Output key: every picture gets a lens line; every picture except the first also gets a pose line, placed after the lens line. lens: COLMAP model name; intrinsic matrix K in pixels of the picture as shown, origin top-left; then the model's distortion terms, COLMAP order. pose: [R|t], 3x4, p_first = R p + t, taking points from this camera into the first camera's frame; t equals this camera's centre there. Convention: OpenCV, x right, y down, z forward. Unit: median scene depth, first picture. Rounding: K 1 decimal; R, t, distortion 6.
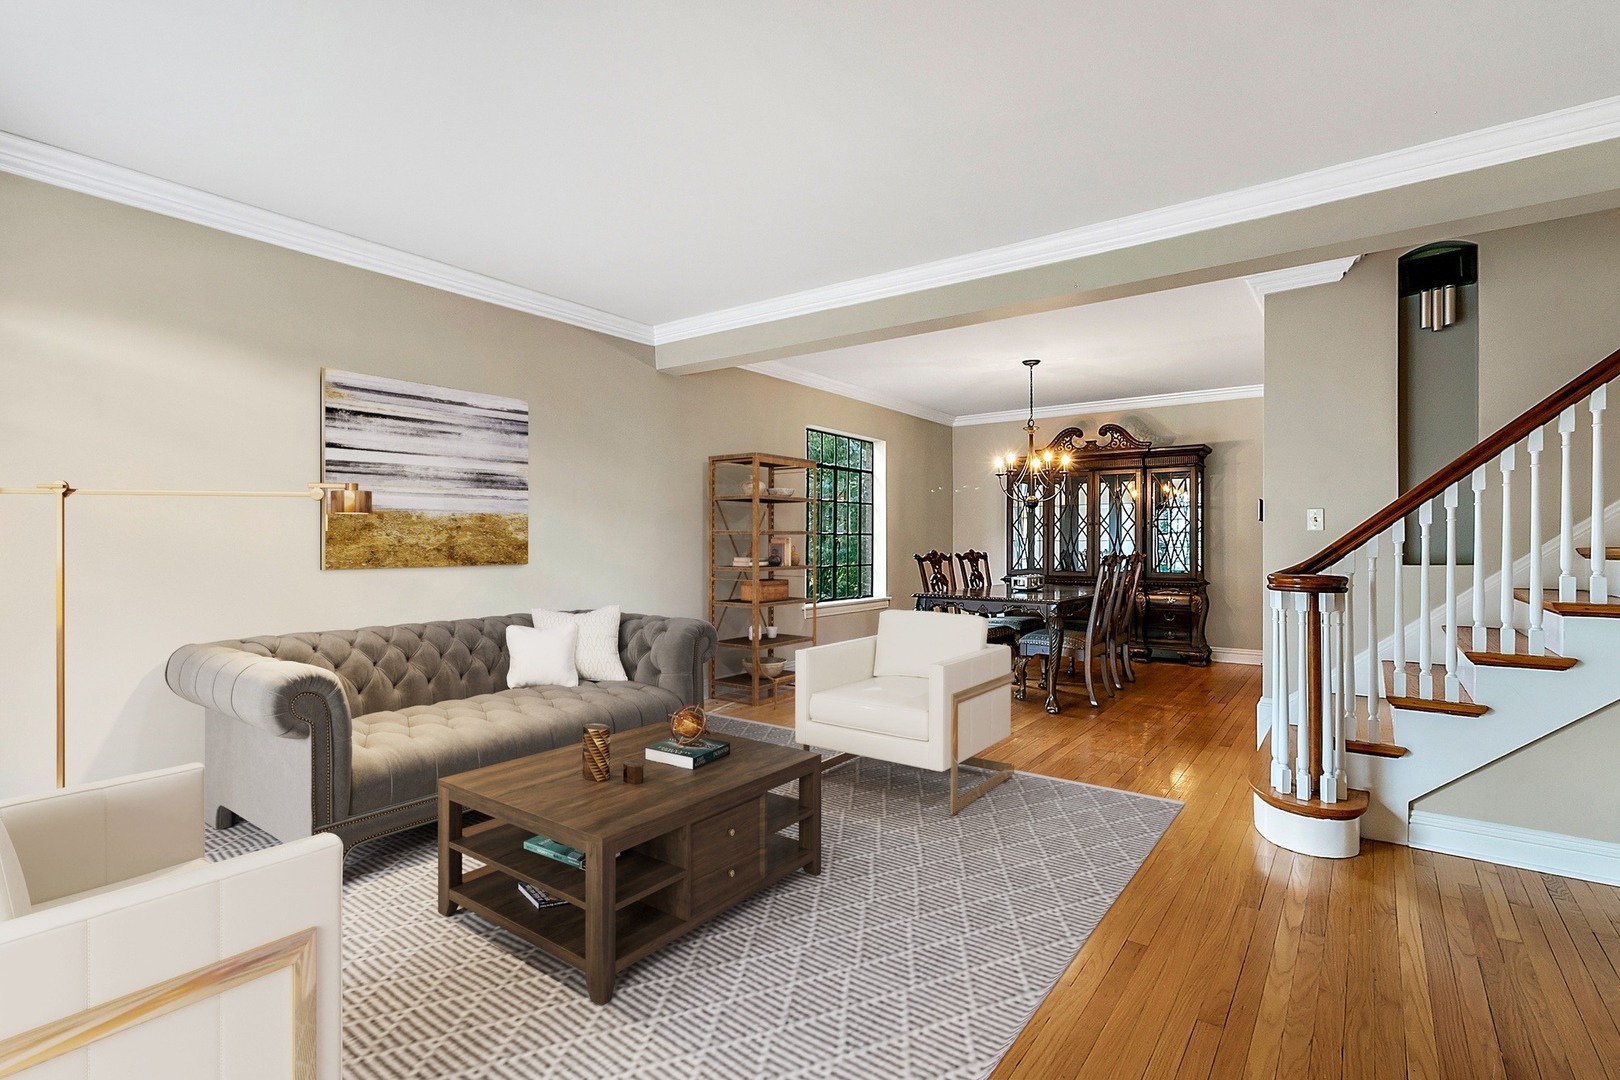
lens RADIAL K [[749.9, 0, 802.8], [0, 749.9, 533.7], [0, 0, 1]] dist [0.001594, -0.000431]
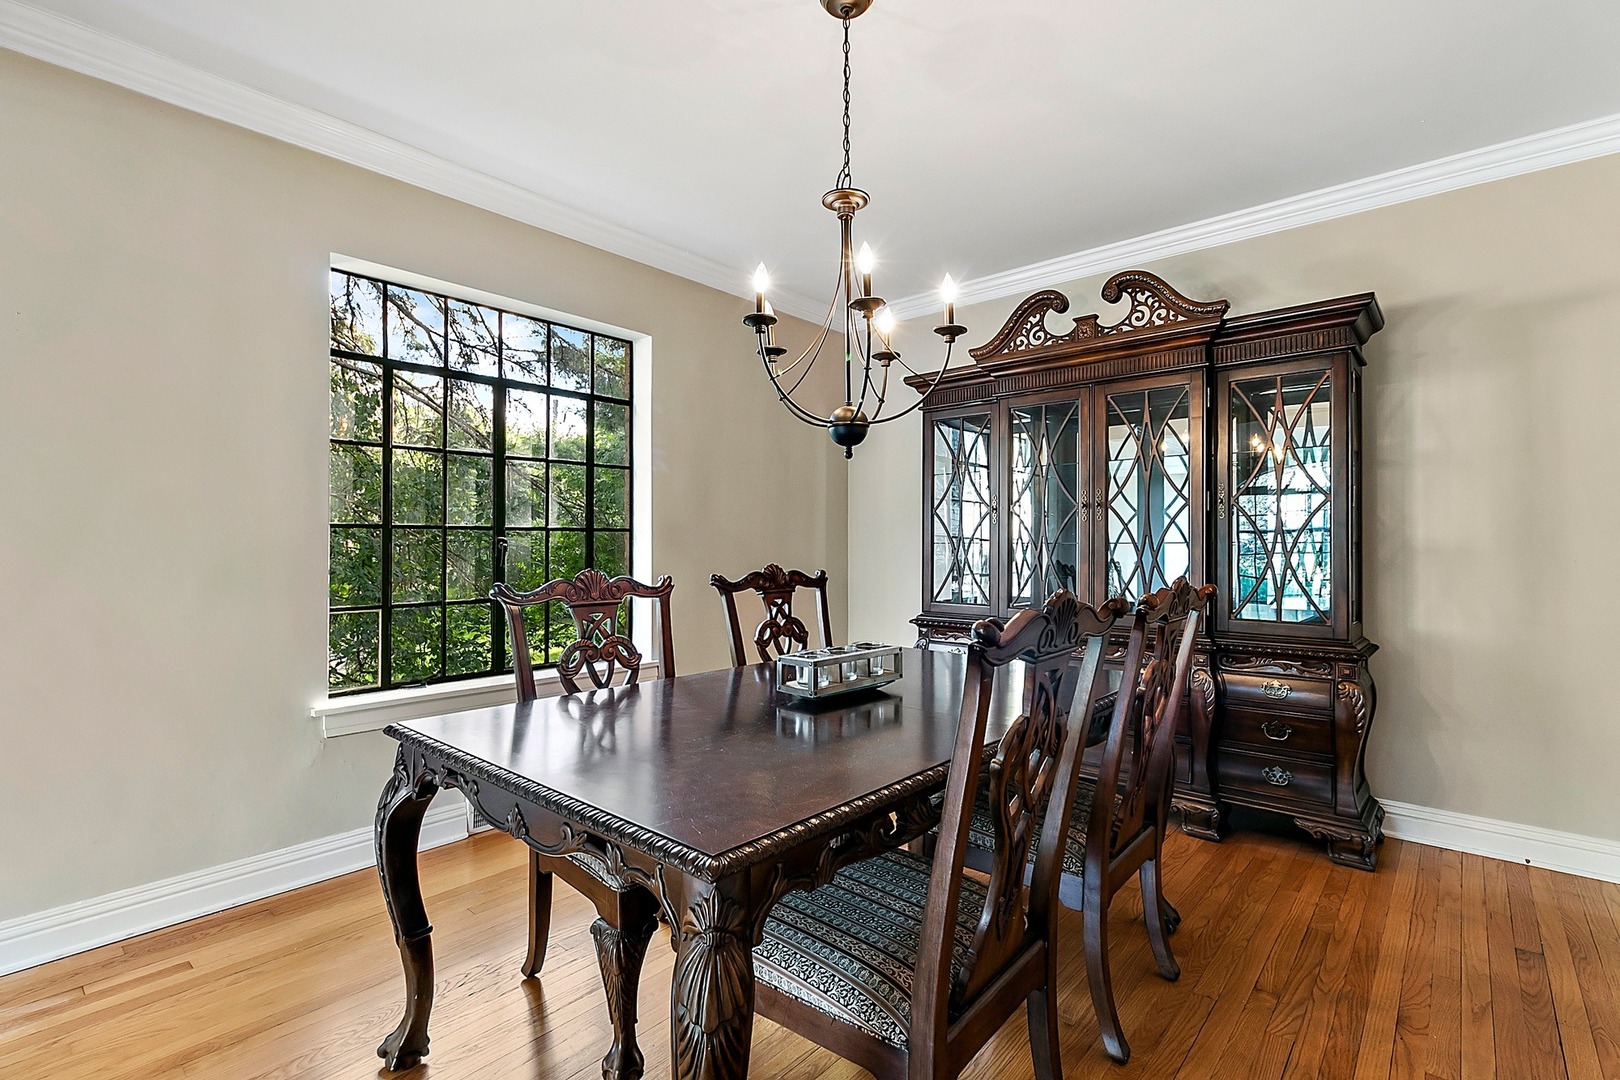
lens RADIAL K [[749.9, 0, 818.6], [0, 749.9, 548.3], [0, 0, 1]] dist [0.001594, -0.000431]
pose [[0.998149, -0.000688, -0.060806, 0.259842], [0.000729, 1.000000, 0.000657, 0.011314], [0.060806, -0.000700, 0.998149, 0.564296]]
